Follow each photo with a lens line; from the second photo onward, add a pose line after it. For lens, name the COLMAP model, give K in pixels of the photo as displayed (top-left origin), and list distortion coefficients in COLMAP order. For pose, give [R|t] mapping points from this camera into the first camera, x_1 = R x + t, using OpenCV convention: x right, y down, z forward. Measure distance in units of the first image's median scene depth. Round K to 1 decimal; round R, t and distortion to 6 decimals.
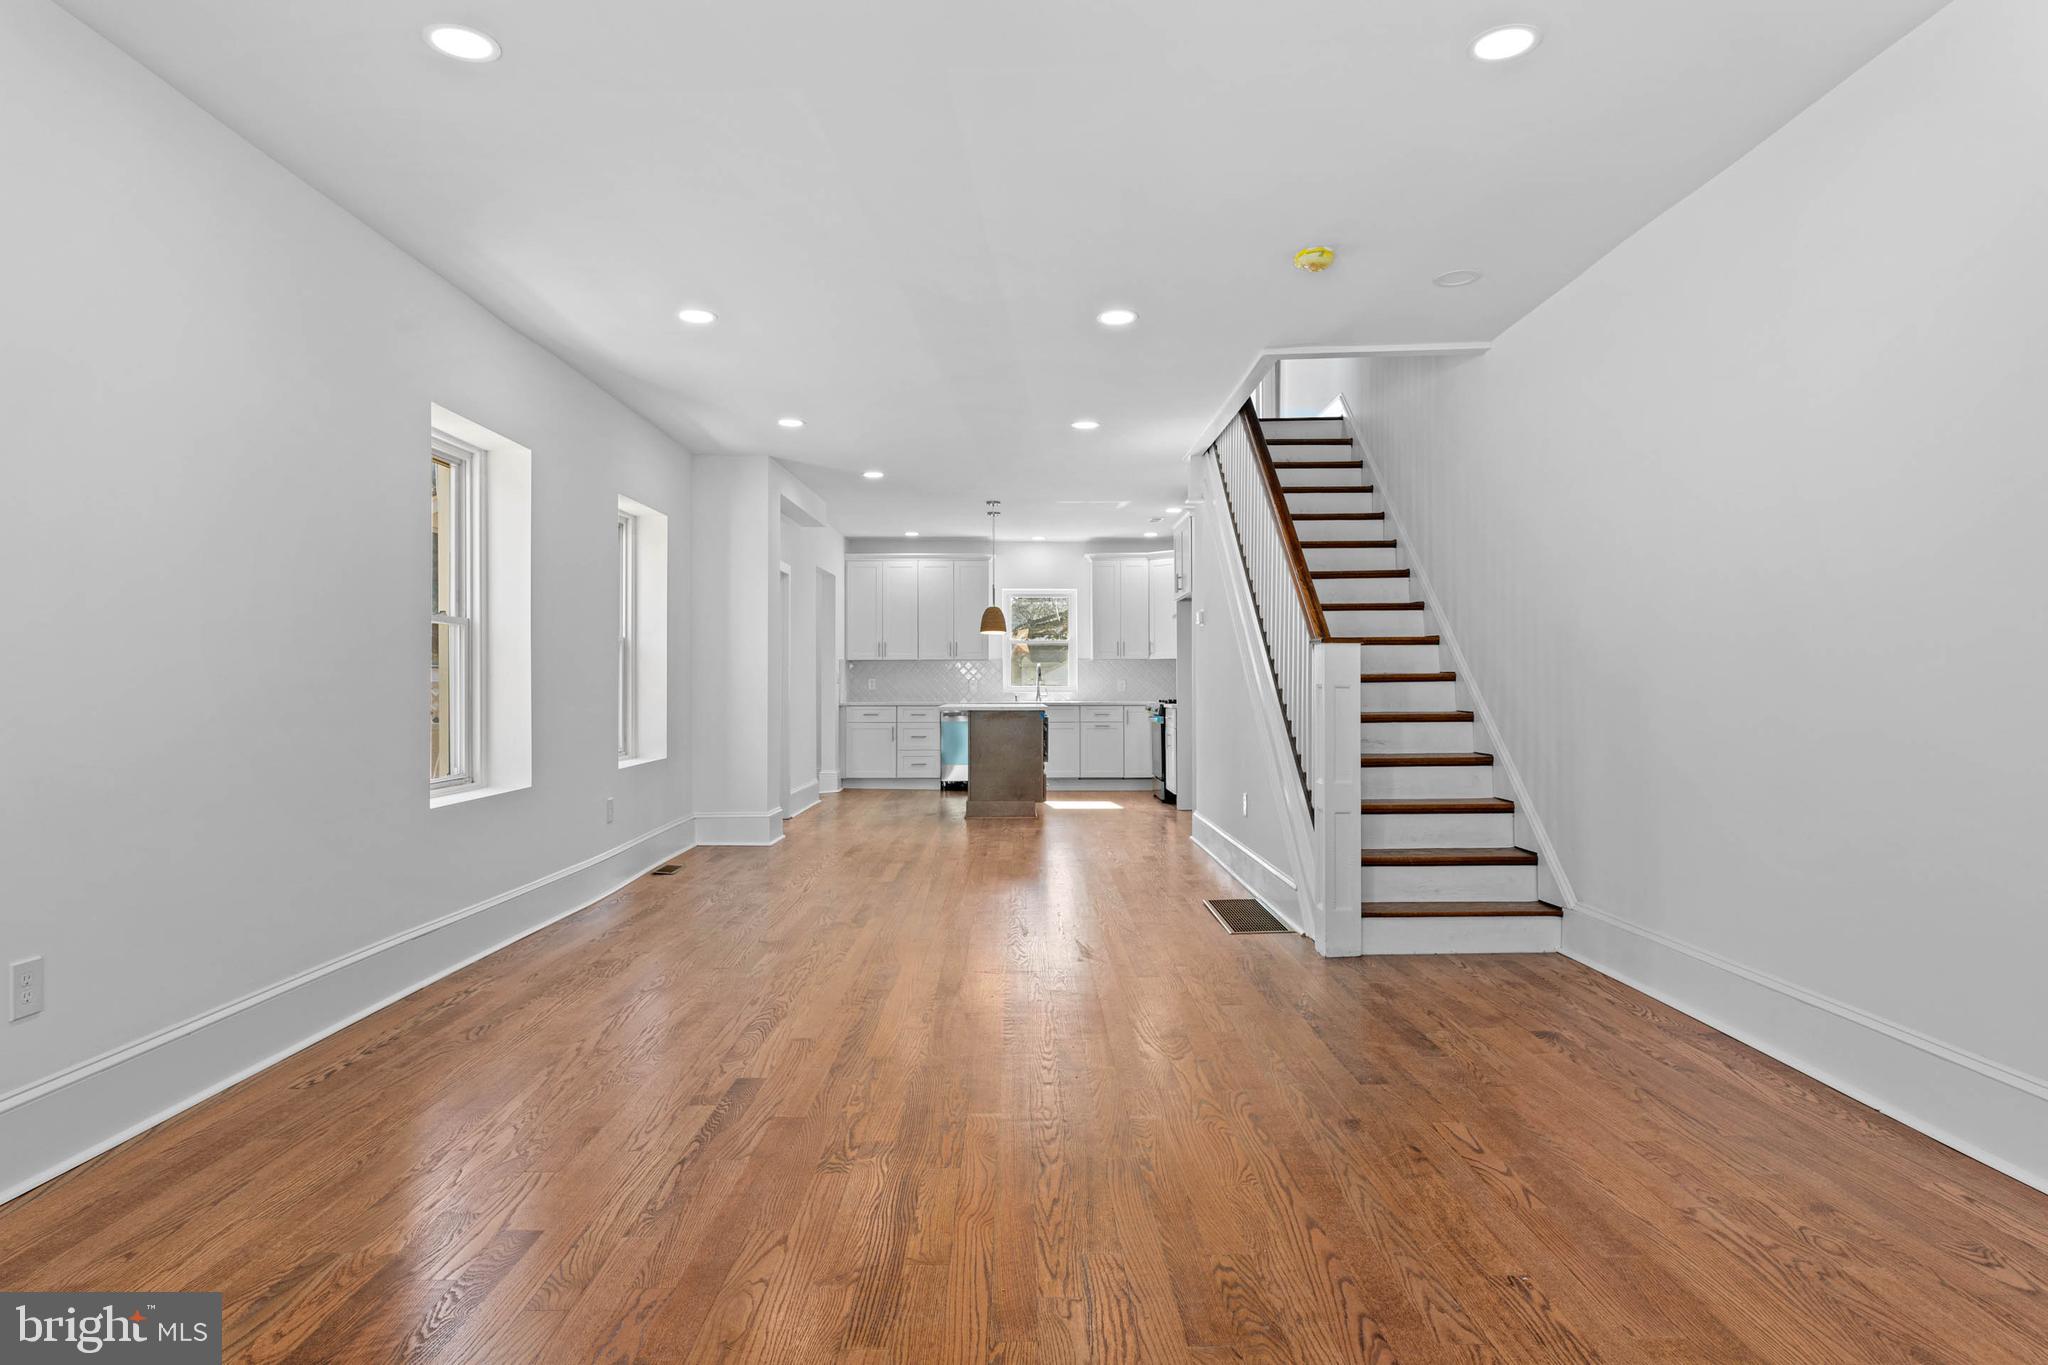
lens RADIAL K [[1185.8, 0, 1030.6], [0, 1185.8, 680.4], [0, 0, 1]] dist [0.003190, -0.001447]
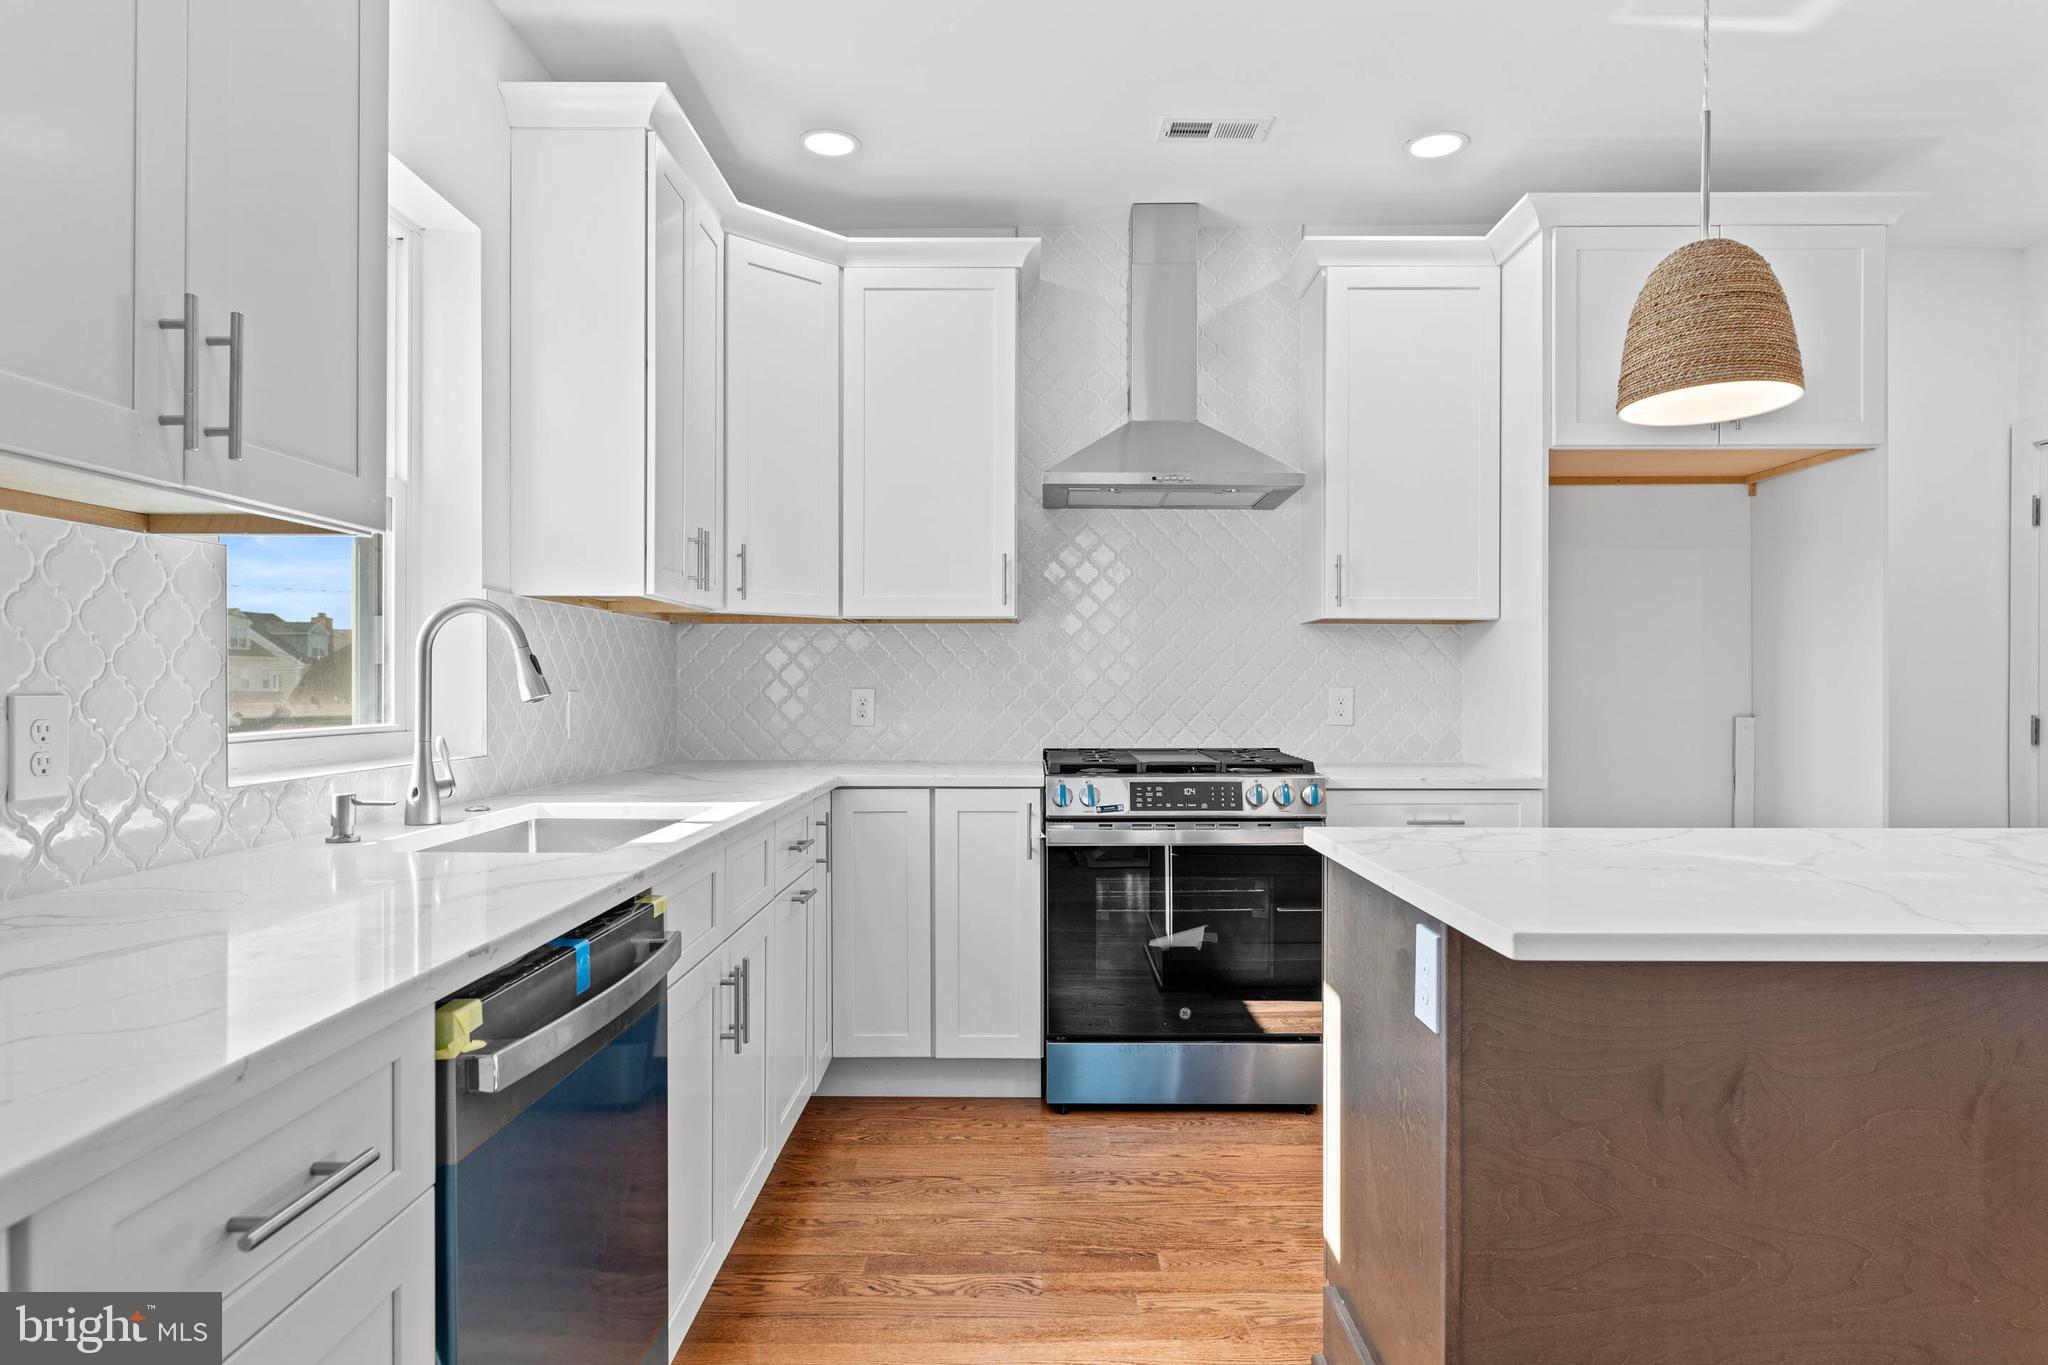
lens RADIAL K [[1185.8, 0, 1030.6], [0, 1185.8, 680.4], [0, 0, 1]] dist [0.003190, -0.001447]
pose [[0.008992, 0.008565, 0.999923, -0.192919], [-0.003374, 0.999958, -0.008535, -0.000468], [-0.999954, -0.003297, 0.009021, 1.121653]]
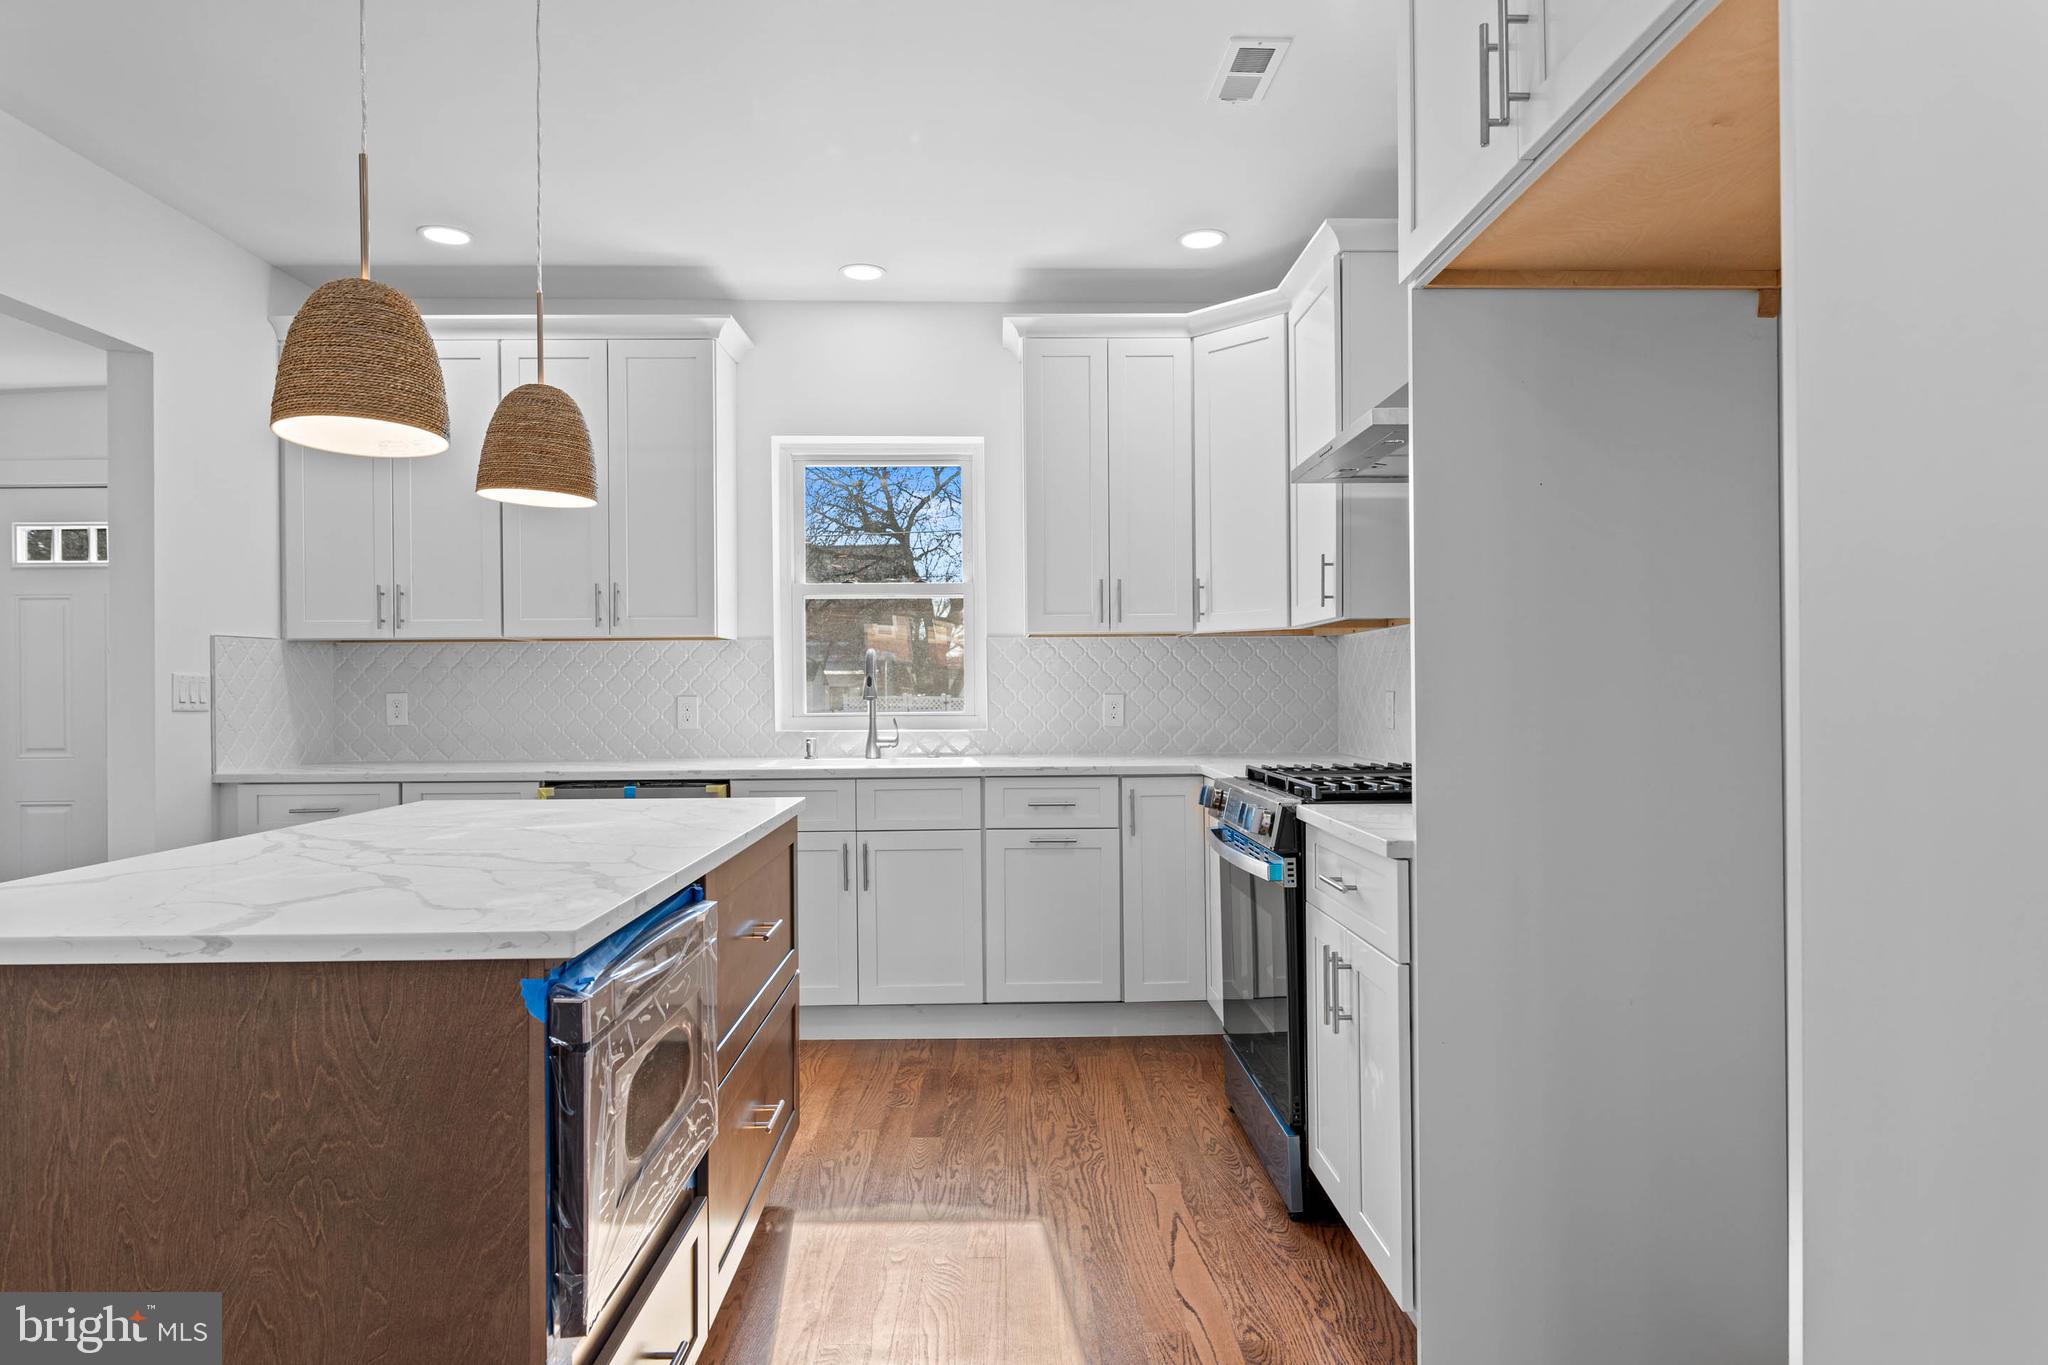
lens RADIAL K [[1185.8, 0, 1030.6], [0, 1185.8, 680.4], [0, 0, 1]] dist [0.003190, -0.001447]
pose [[0.999872, -0.004886, 0.015227, 0.058411], [0.004910, 0.999987, -0.001579, -0.004941], [-0.015219, 0.001654, 0.999883, 0.800504]]
